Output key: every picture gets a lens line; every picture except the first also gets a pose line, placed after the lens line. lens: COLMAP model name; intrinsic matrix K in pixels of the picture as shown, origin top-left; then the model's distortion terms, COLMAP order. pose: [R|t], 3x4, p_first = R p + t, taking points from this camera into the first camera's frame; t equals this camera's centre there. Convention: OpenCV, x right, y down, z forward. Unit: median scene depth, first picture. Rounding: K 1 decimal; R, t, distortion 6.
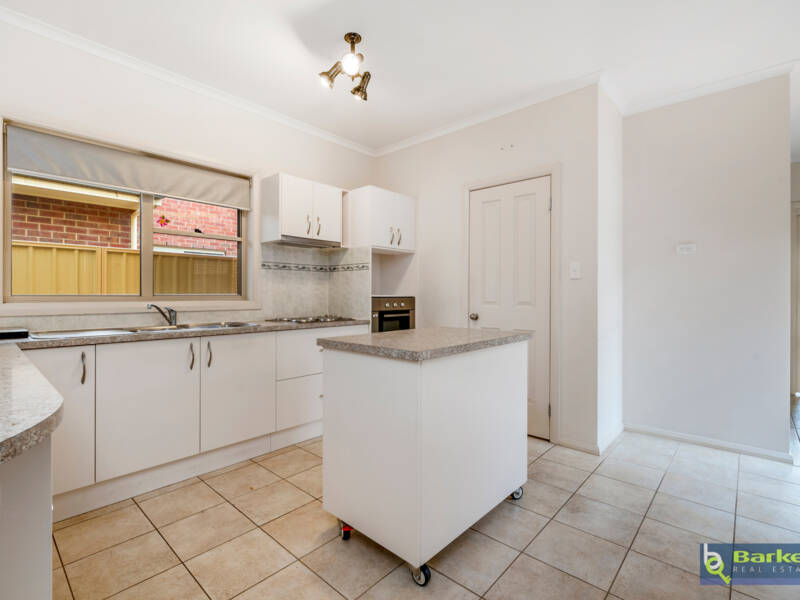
lens RADIAL K [[387.5, 0, 392.5], [0, 387.5, 296.0], [0, 0, 1]] dist [0.002280, -0.002172]
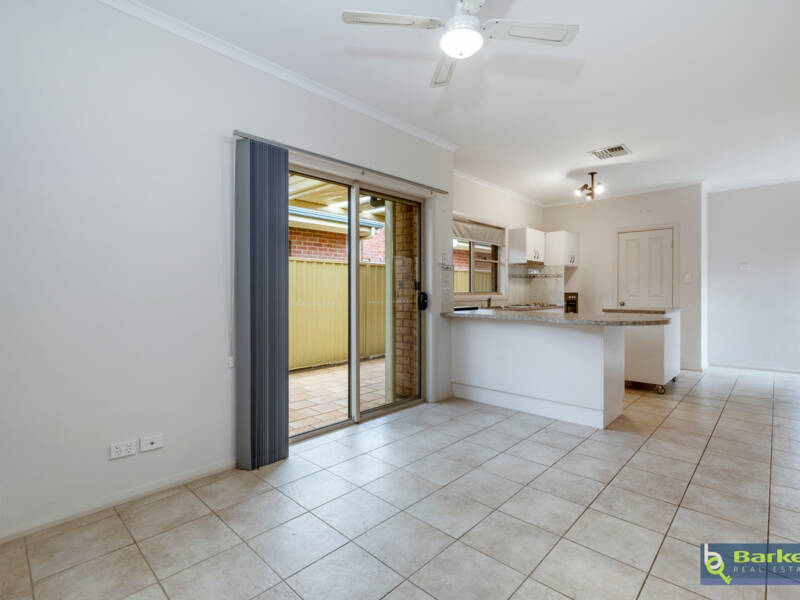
lens RADIAL K [[387.5, 0, 403.5], [0, 387.5, 294.9], [0, 0, 1]] dist [0.002280, -0.002172]
pose [[0.999670, -0.001986, -0.025607, -0.747169], [0.002051, 0.999995, 0.002505, 0.006192], [0.025602, -0.002557, 0.999669, -0.808500]]
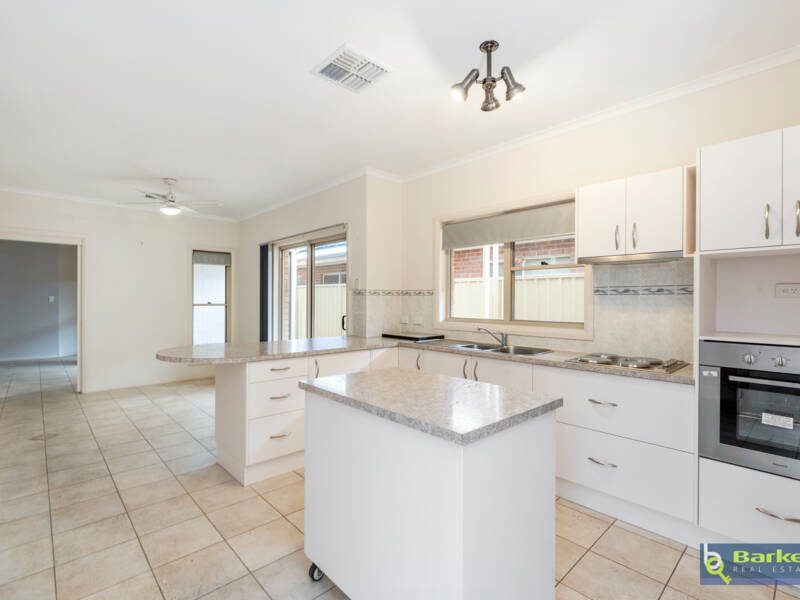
lens RADIAL K [[387.5, 0, 395.8], [0, 387.5, 298.8], [0, 0, 1]] dist [0.002280, -0.002172]
pose [[-0.080818, -0.002040, -0.996727, 0.550415], [-0.010414, 0.999945, -0.001203, -0.053894], [0.996674, 0.010283, -0.080835, 0.588340]]
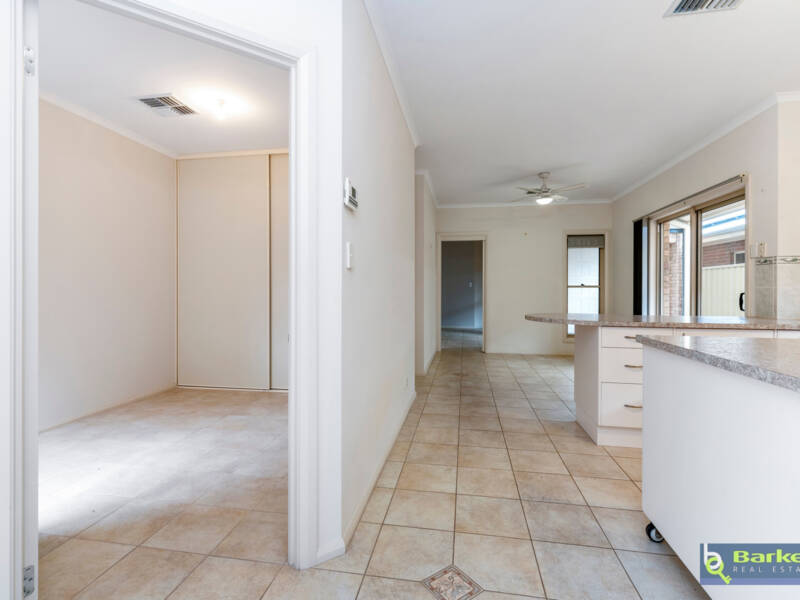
lens RADIAL K [[387.5, 0, 398.2], [0, 387.5, 290.3], [0, 0, 1]] dist [0.002280, -0.002172]
pose [[-0.841930, -0.002174, -0.539582, 0.592609], [-0.007209, 0.999948, 0.007220, -0.004282], [0.539538, 0.009968, -0.841902, 0.683492]]
